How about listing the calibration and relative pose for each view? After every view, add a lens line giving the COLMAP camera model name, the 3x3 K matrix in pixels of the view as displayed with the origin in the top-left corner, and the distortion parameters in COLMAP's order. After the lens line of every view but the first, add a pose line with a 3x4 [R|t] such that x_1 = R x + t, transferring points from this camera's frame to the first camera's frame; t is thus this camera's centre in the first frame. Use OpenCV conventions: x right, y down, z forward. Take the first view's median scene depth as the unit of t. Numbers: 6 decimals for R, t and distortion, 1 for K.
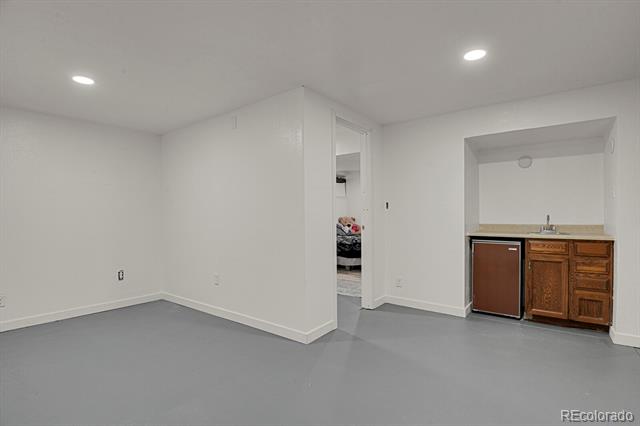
lens RADIAL K [[314.0, 0, 320.1], [0, 314.0, 213.7], [0, 0, 1]] dist [-0.018725, -0.001486]
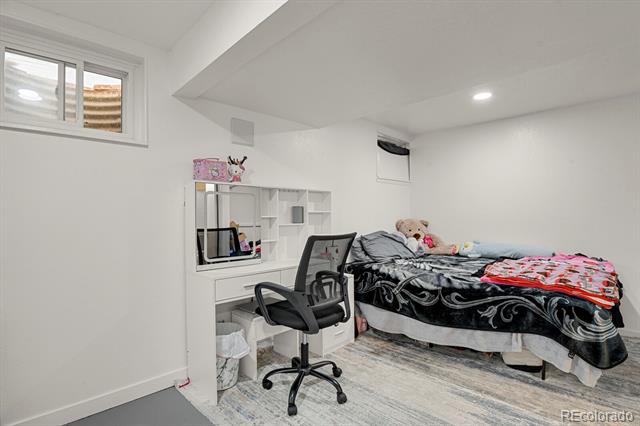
lens RADIAL K [[314.0, 0, 319.9], [0, 314.0, 214.0], [0, 0, 1]] dist [-0.018725, -0.001486]
pose [[0.990477, 0.011683, -0.137179, 0.005265], [-0.011570, 0.999932, 0.001625, 0.002717], [0.137189, -0.000023, 0.990545, 0.476692]]
